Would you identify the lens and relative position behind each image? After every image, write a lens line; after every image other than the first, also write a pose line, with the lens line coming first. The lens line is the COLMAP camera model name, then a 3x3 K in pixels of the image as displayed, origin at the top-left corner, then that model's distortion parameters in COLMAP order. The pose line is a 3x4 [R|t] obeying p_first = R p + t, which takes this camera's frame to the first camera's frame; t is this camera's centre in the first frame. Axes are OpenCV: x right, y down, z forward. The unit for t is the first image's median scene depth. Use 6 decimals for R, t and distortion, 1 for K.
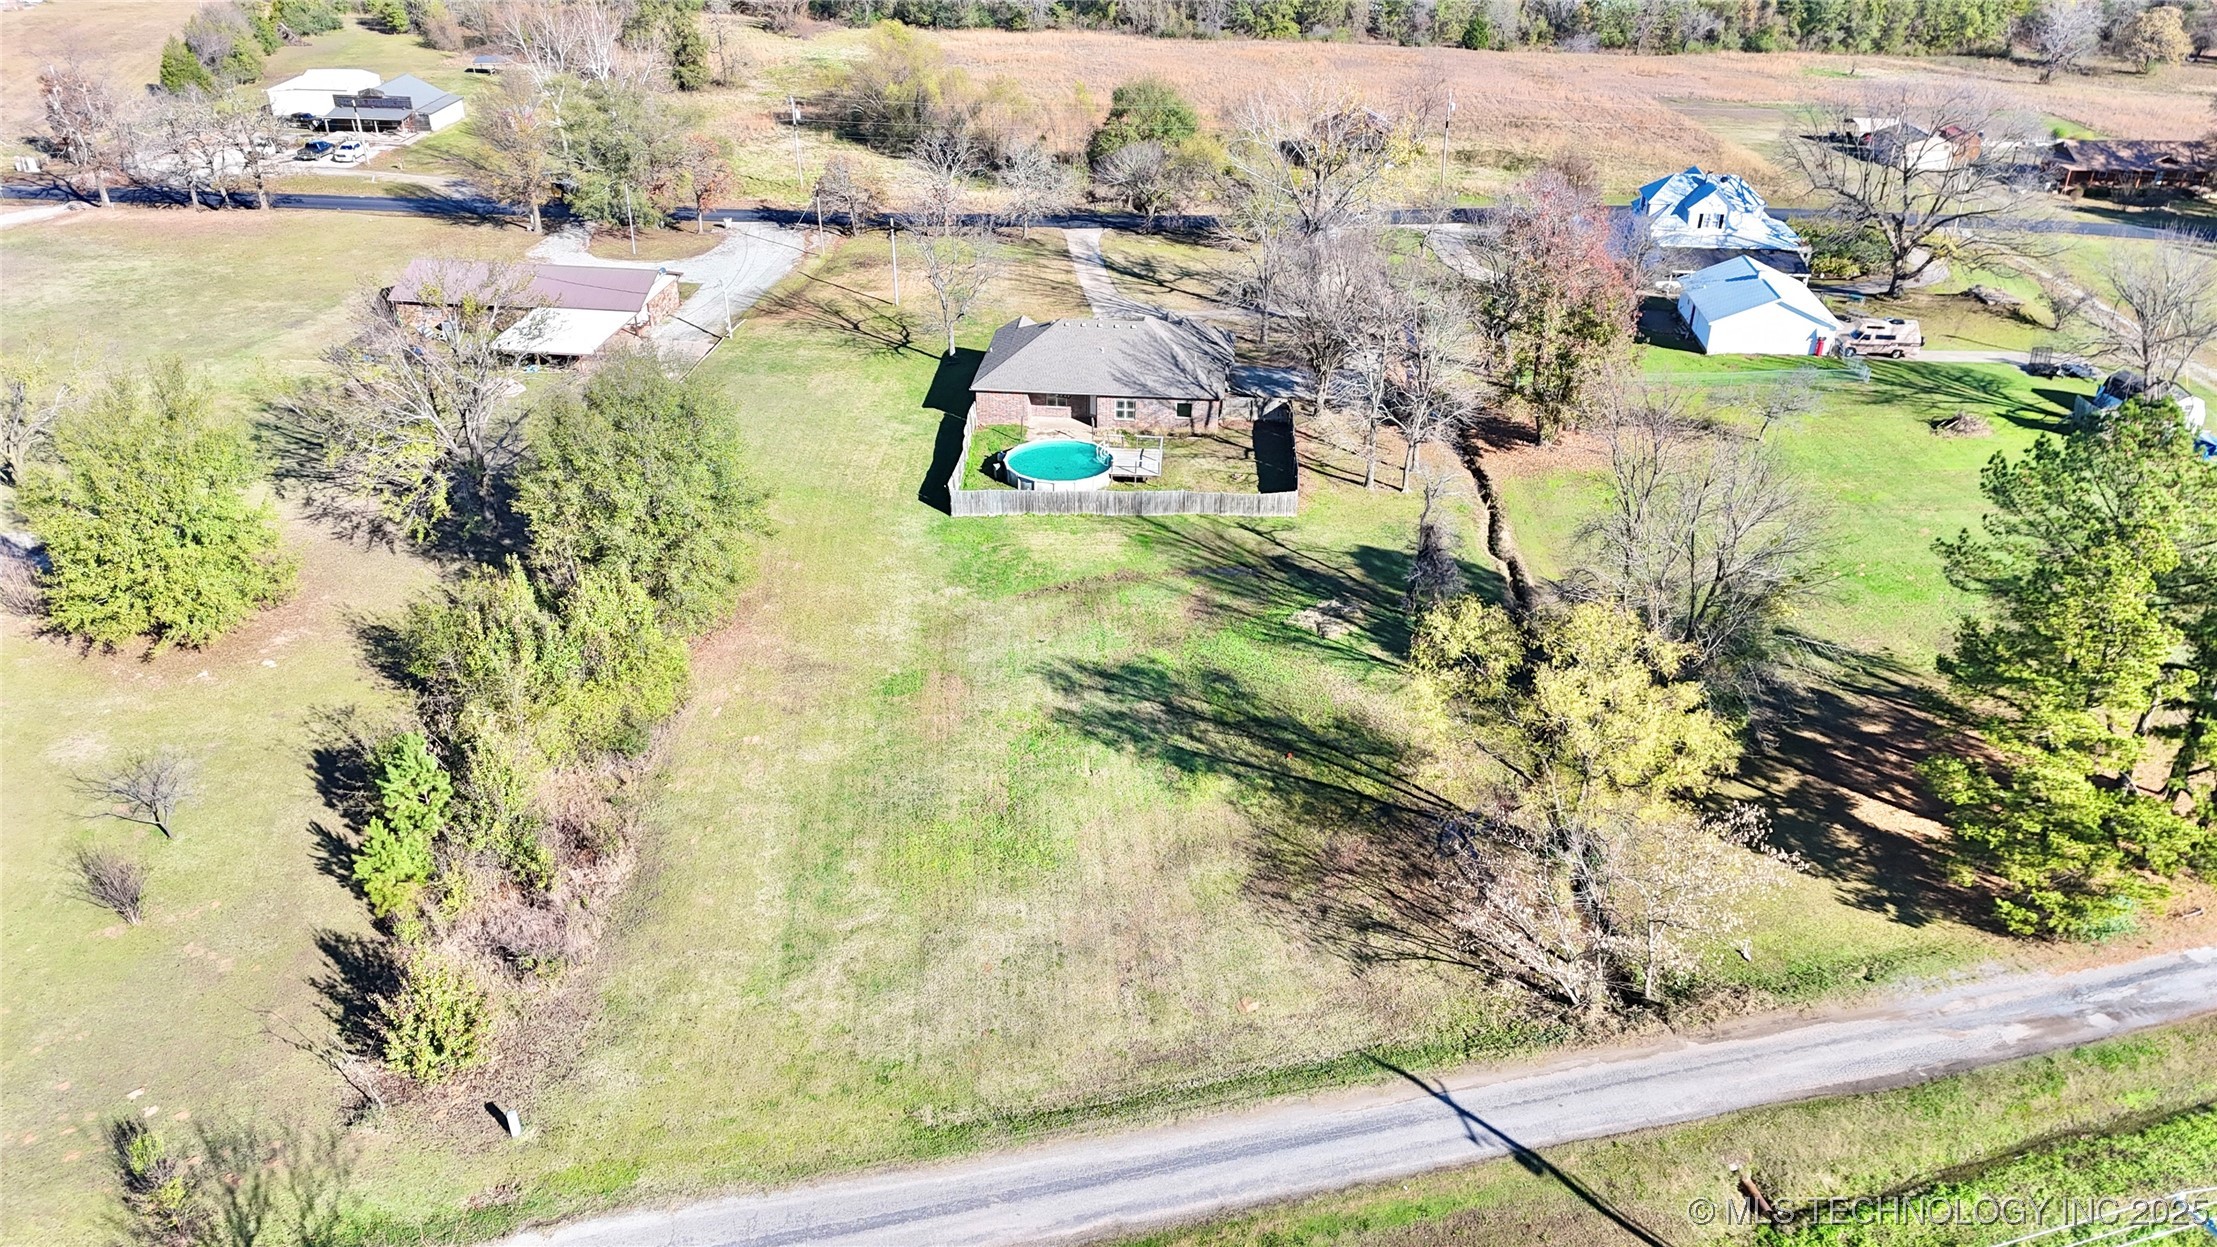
lens RADIAL K [[1625.2, 0, 1108.5], [0, 1625.2, 623.5], [0, 0, 1]] dist [0.082049, -0.093488]
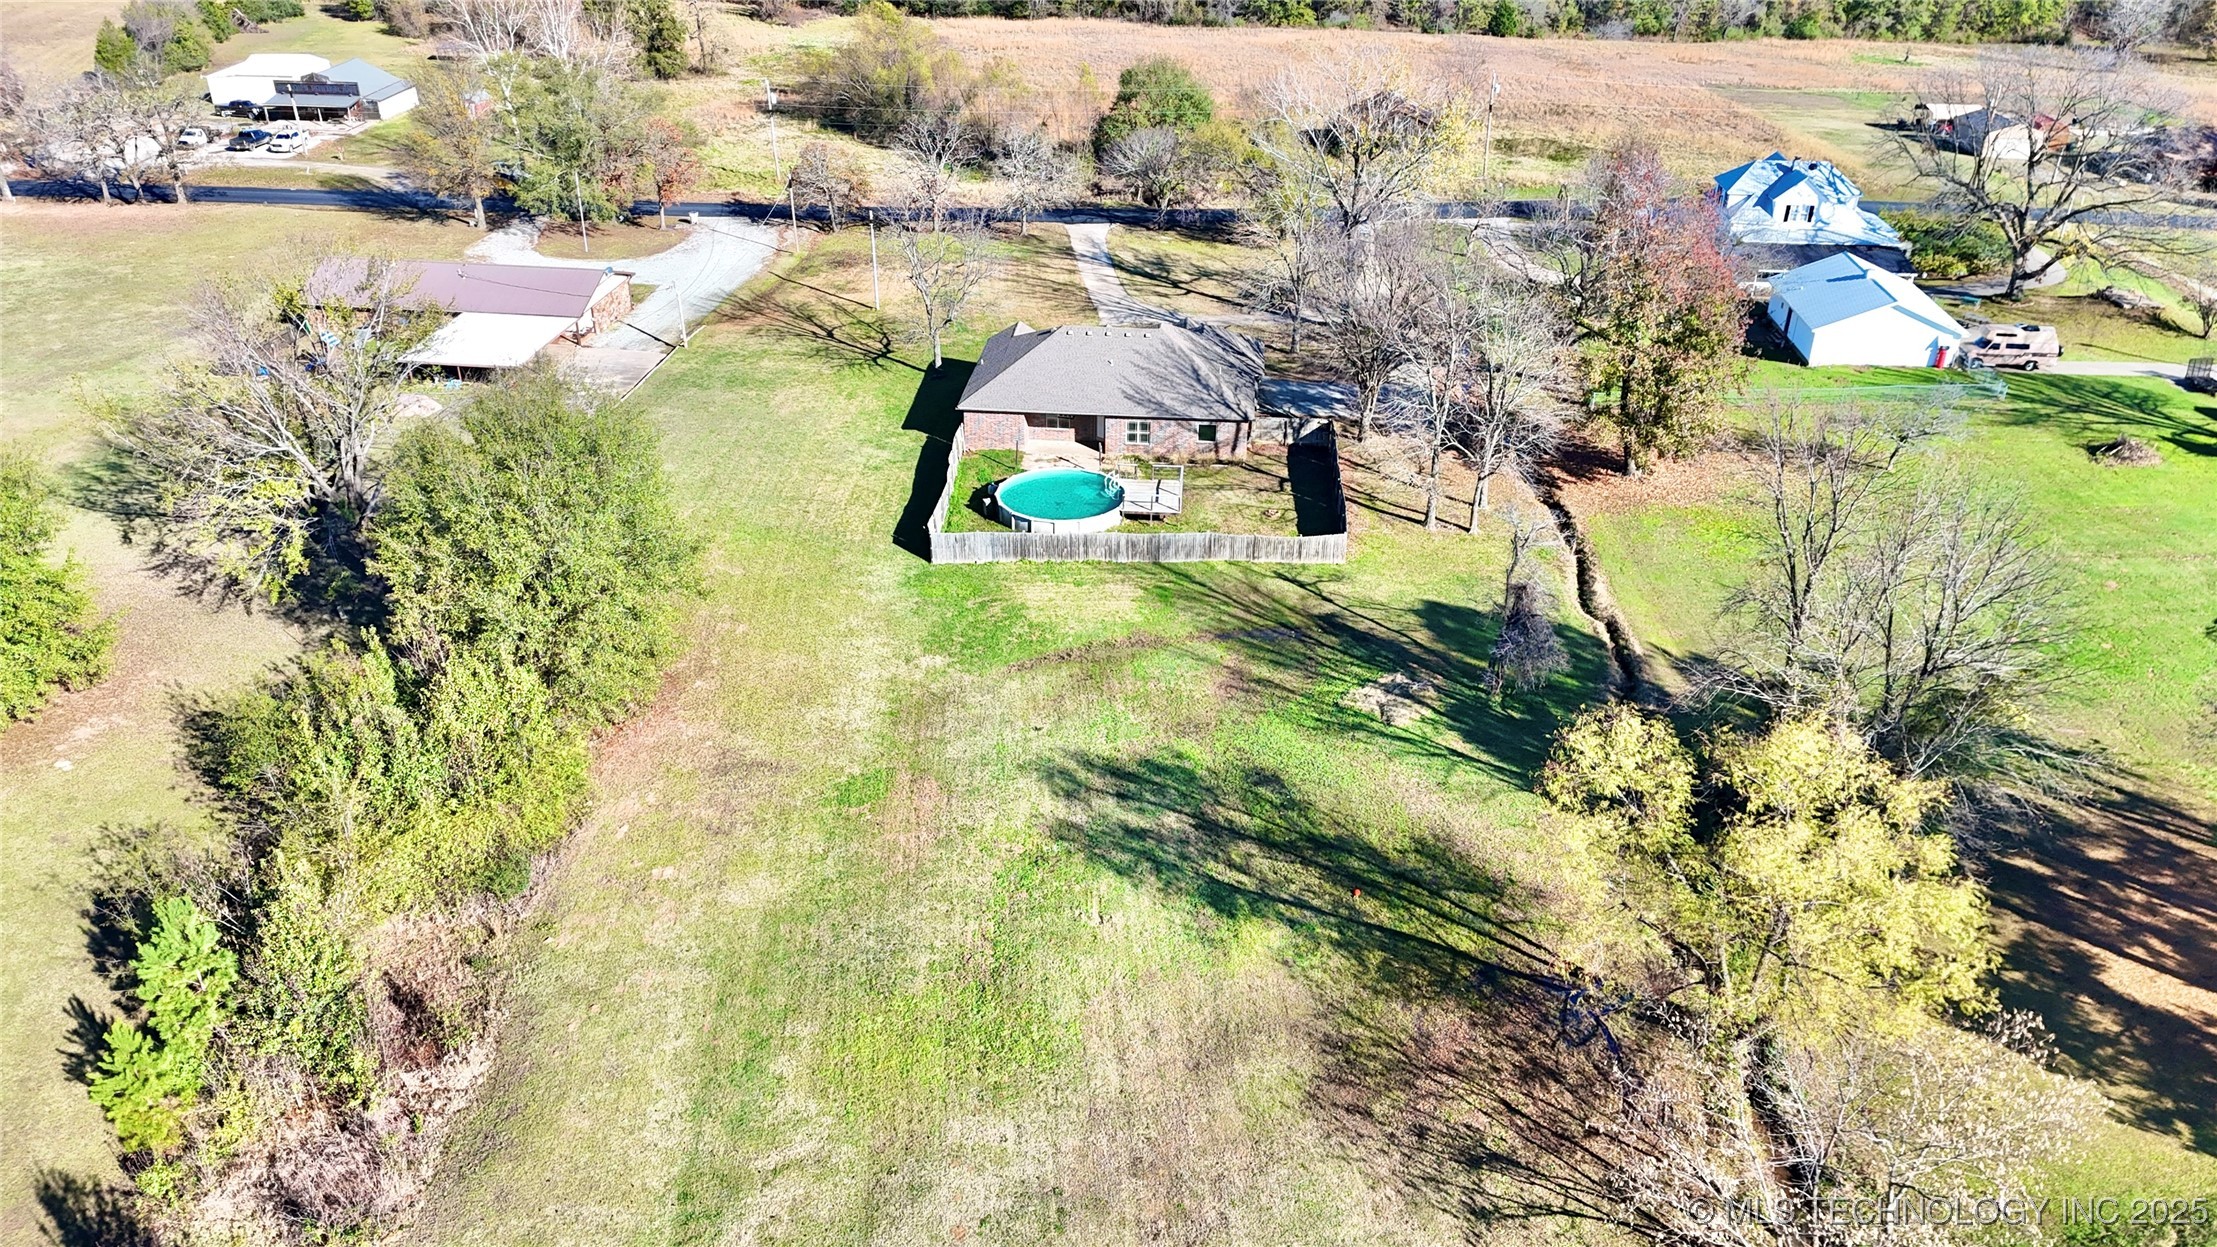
lens RADIAL K [[1625.2, 0, 1108.5], [0, 1625.2, 623.5], [0, 0, 1]] dist [0.082049, -0.093488]
pose [[0.999998, -0.000204, -0.002008, -0.003672], [0.000202, 1.000000, -0.000567, -0.031025], [0.002008, 0.000567, 0.999998, 0.148103]]
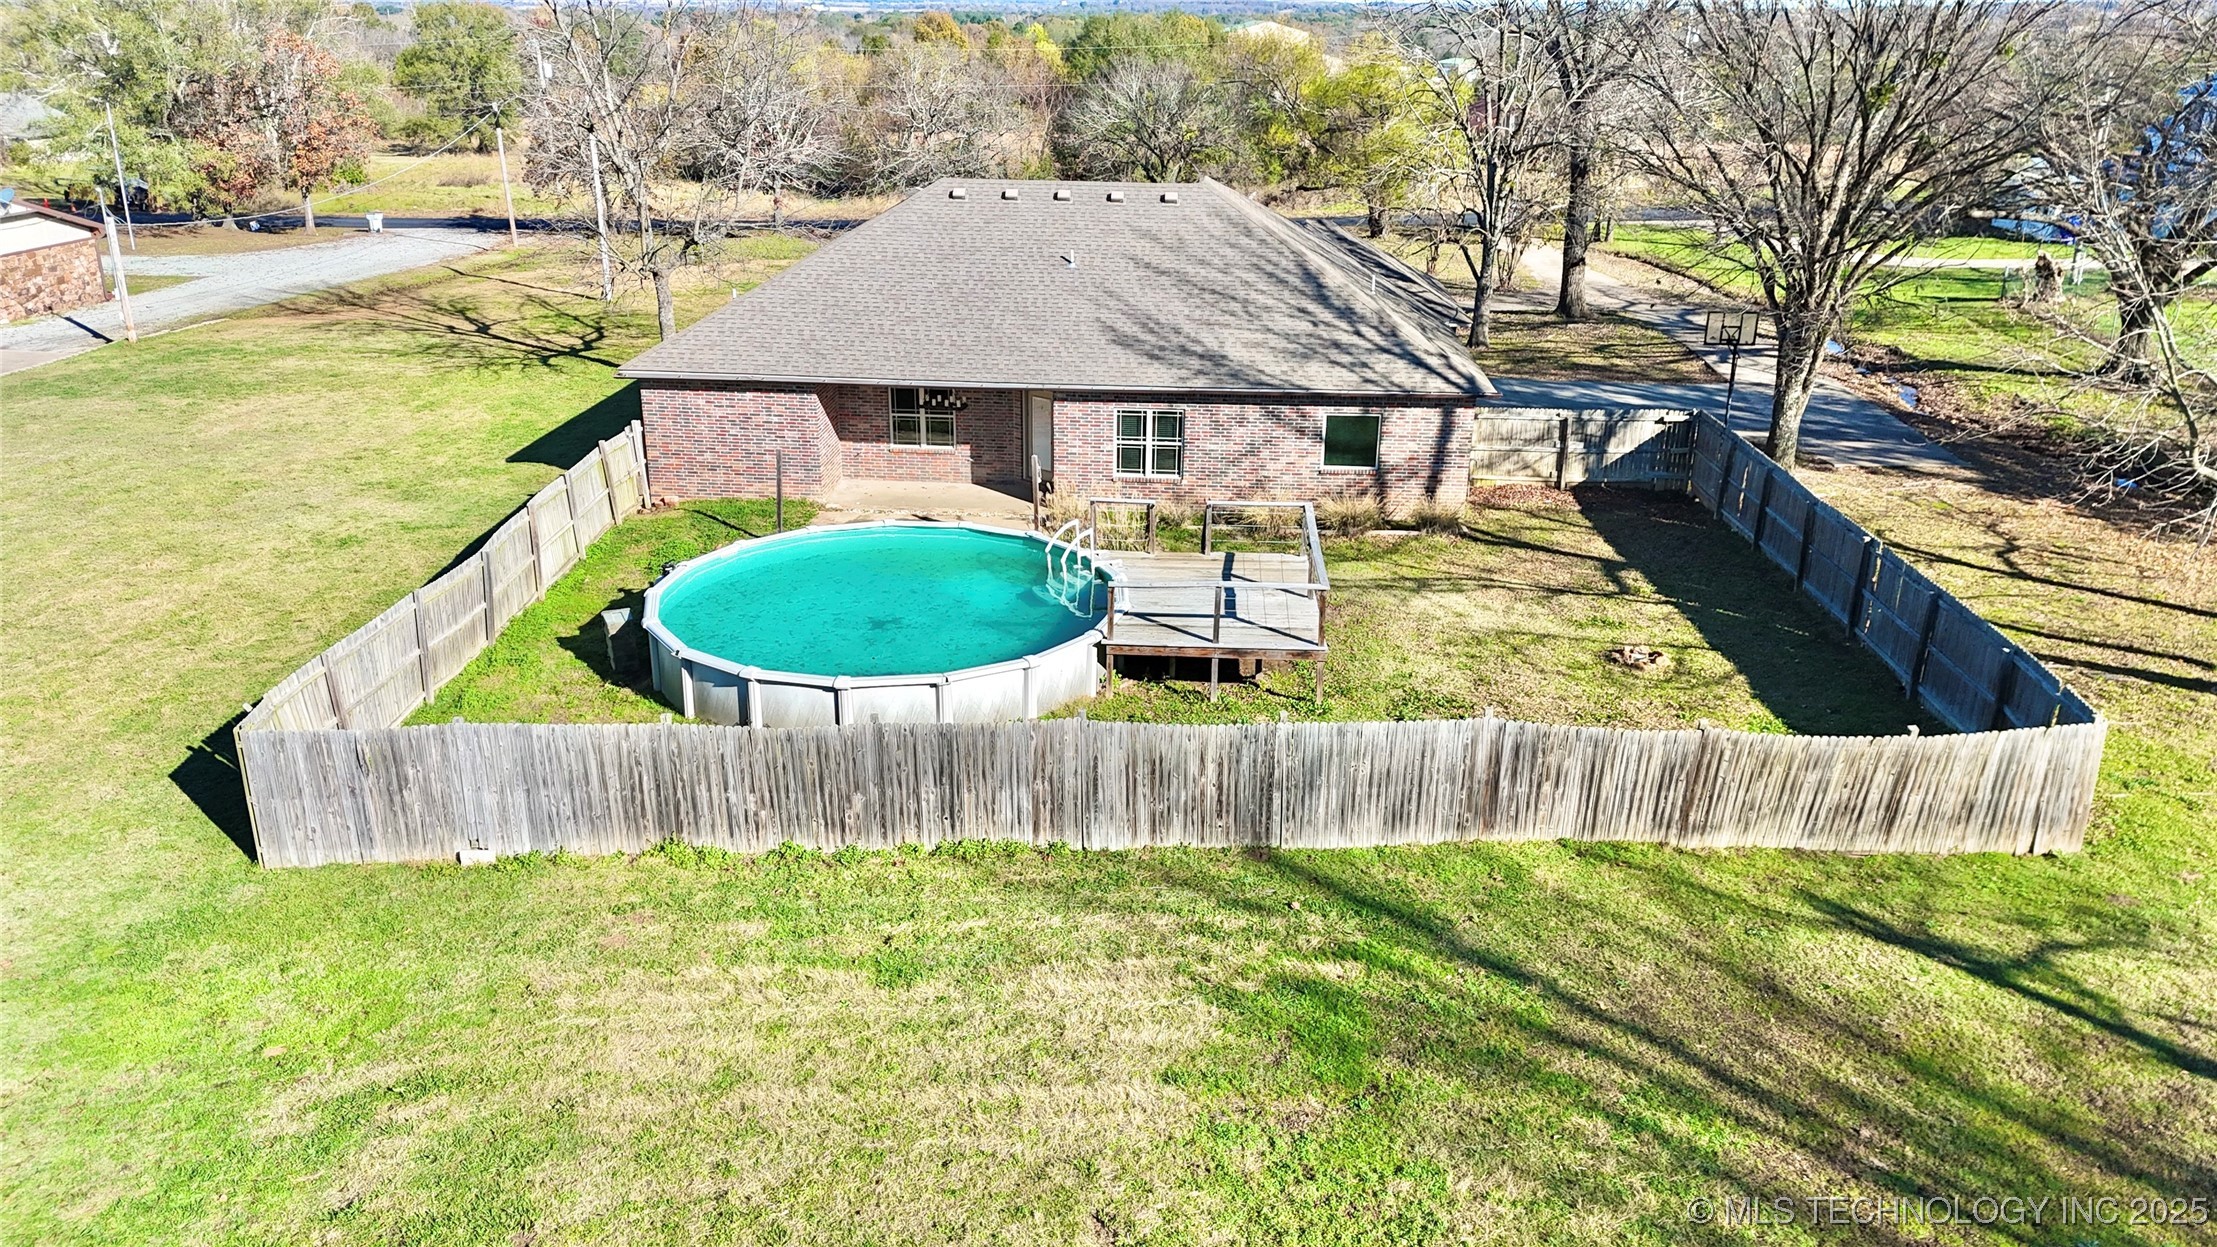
lens RADIAL K [[1625.2, 0, 1108.5], [0, 1625.2, 623.5], [0, 0, 1]] dist [0.082049, -0.093488]
pose [[0.999914, -0.006387, 0.011454, -0.000838], [0.007882, 0.990723, -0.135667, -0.060191], [-0.010481, 0.135745, 0.990688, 0.725492]]
